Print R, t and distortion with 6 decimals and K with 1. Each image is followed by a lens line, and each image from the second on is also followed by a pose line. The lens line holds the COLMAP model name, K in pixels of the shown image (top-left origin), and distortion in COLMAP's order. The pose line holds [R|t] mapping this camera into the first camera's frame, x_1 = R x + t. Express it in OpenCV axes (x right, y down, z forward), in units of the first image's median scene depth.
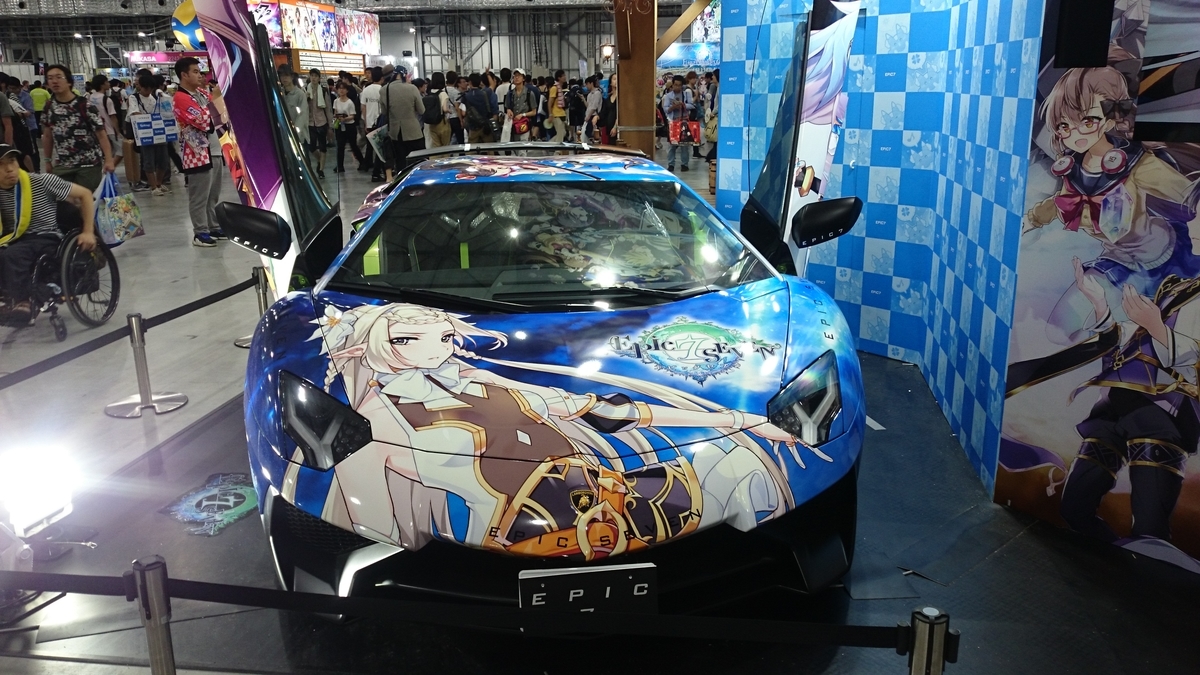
lens RADIAL K [[938.0, 0, 598.7], [0, 938.0, 336.8], [0, 0, 1]] dist [-0.004764, 0.006019]
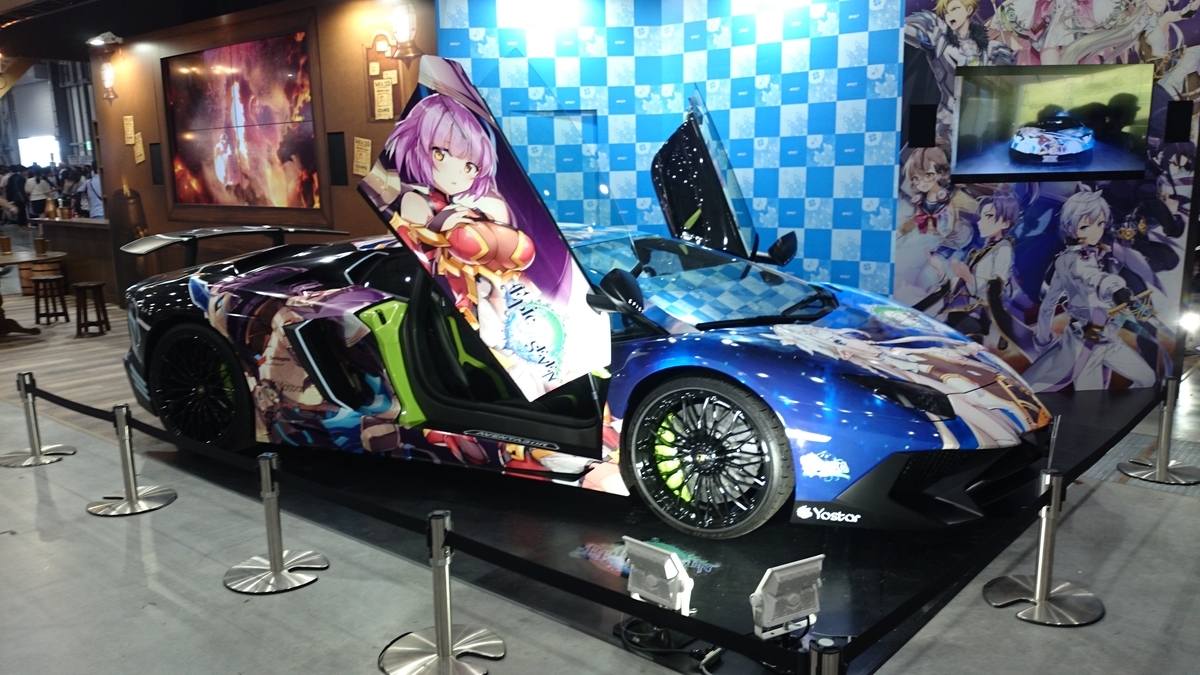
lens RADIAL K [[938.0, 0, 597.9], [0, 938.0, 339.7], [0, 0, 1]] dist [-0.004764, 0.006019]
pose [[0.517411, -0.147431, 0.842941, -1.475276], [0.238803, 0.970791, 0.023211, -0.110889], [-0.821742, 0.189288, 0.537504, 0.593253]]
